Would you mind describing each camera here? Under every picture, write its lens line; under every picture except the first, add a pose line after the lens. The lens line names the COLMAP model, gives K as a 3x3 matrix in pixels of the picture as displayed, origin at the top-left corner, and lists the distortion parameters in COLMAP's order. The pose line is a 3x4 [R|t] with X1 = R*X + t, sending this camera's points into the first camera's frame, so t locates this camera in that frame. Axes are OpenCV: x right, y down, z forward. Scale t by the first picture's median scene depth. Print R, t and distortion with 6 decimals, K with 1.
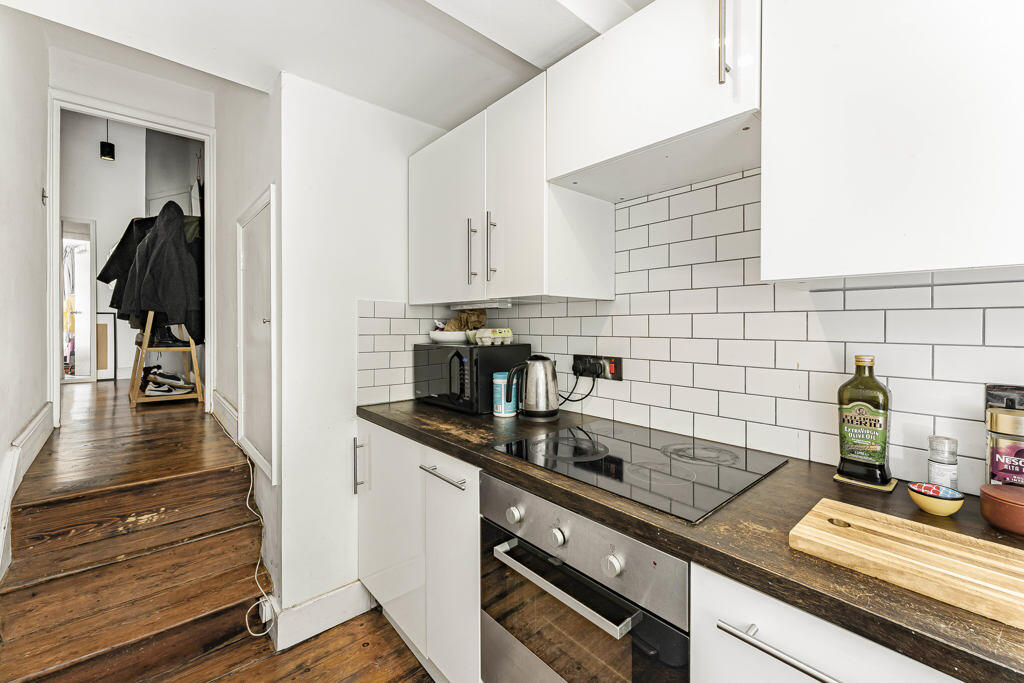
lens RADIAL K [[411.2, 0, 511.6], [0, 411.2, 325.3], [0, 0, 1]] dist [0.000968, 0.000077]
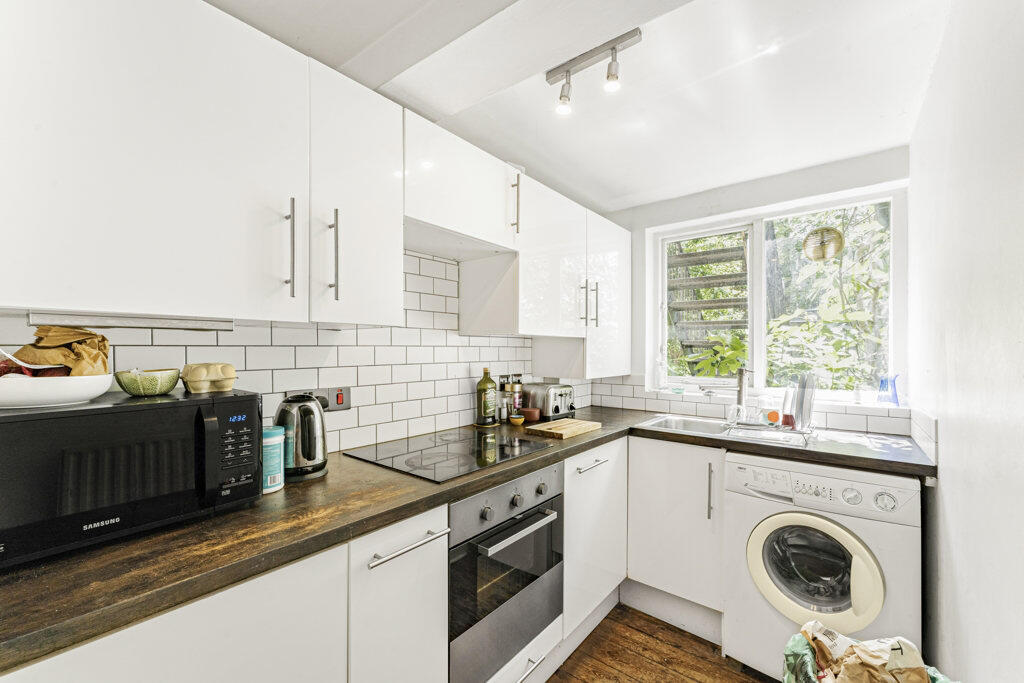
lens RADIAL K [[418.5, 0, 512.0], [0, 418.5, 341.5], [0, 0, 1]] dist [0.000675, 0.000094]
pose [[-0.167789, 0.013666, 0.985728, -0.908583], [-0.002147, 0.999896, -0.014228, -0.022379], [-0.985821, -0.004503, -0.167742, 0.837884]]
